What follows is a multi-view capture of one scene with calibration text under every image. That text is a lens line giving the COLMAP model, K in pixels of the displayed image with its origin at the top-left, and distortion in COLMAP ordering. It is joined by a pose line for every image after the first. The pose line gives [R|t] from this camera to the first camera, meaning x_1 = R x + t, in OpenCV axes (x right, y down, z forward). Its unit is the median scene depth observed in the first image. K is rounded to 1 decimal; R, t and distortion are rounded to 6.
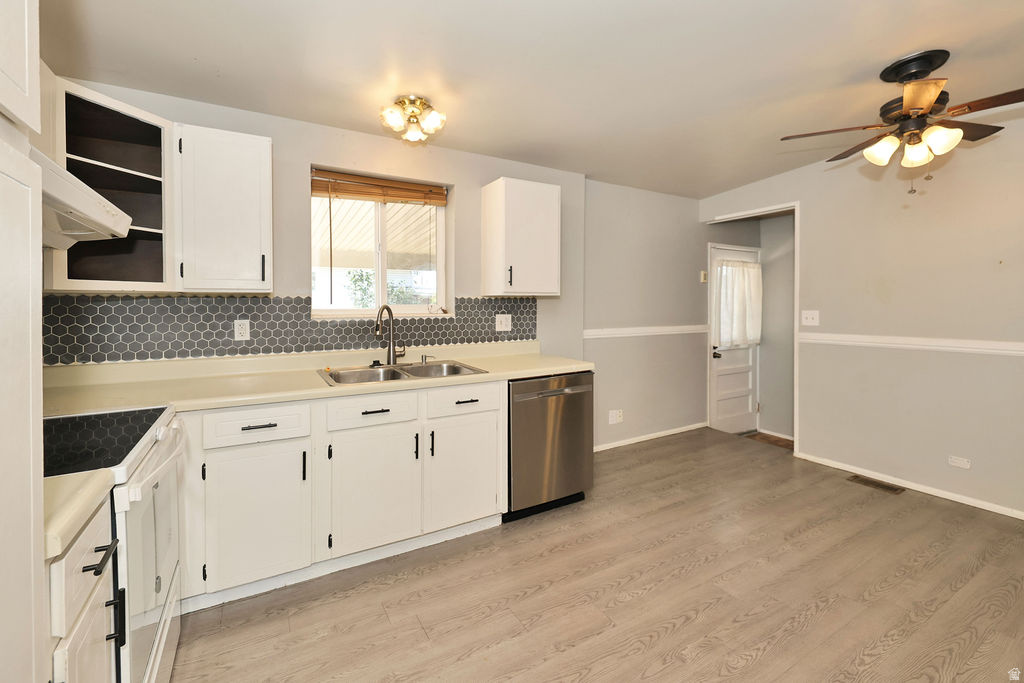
lens RADIAL K [[433.9, 0, 512.2], [0, 433.9, 312.0], [0, 0, 1]] dist [-0.001789, -0.000298]
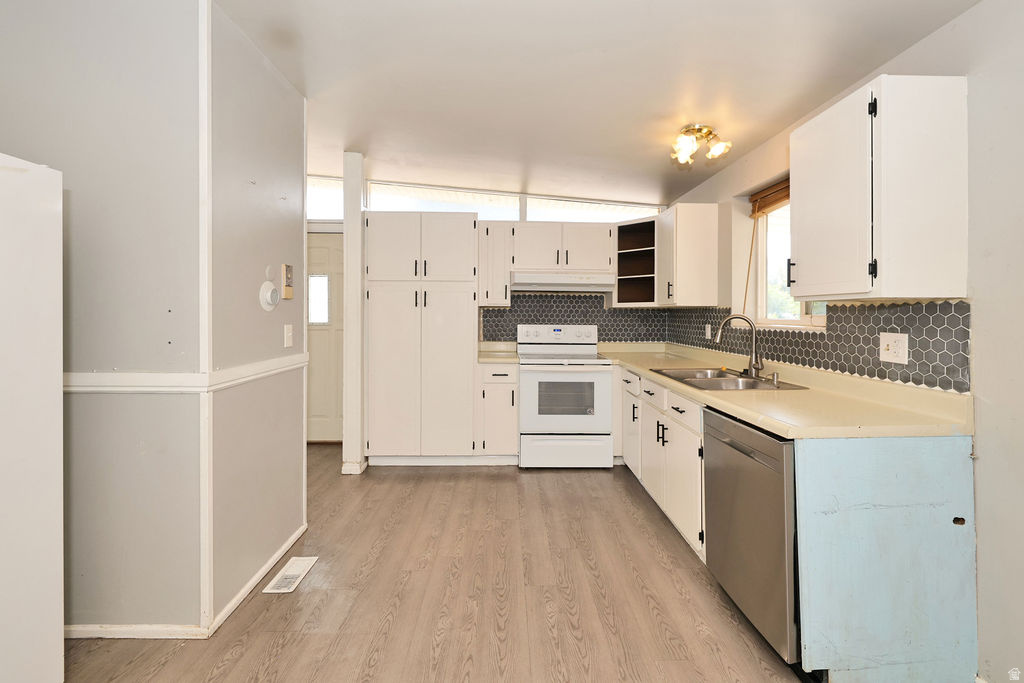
lens RADIAL K [[433.9, 0, 512.2], [0, 433.9, 312.0], [0, 0, 1]] dist [-0.001789, -0.000298]
pose [[-0.479621, -0.000010, -0.877476, 0.893112], [-0.016097, 0.999832, 0.008787, -0.023794], [0.877328, 0.018339, -0.479540, 1.049361]]
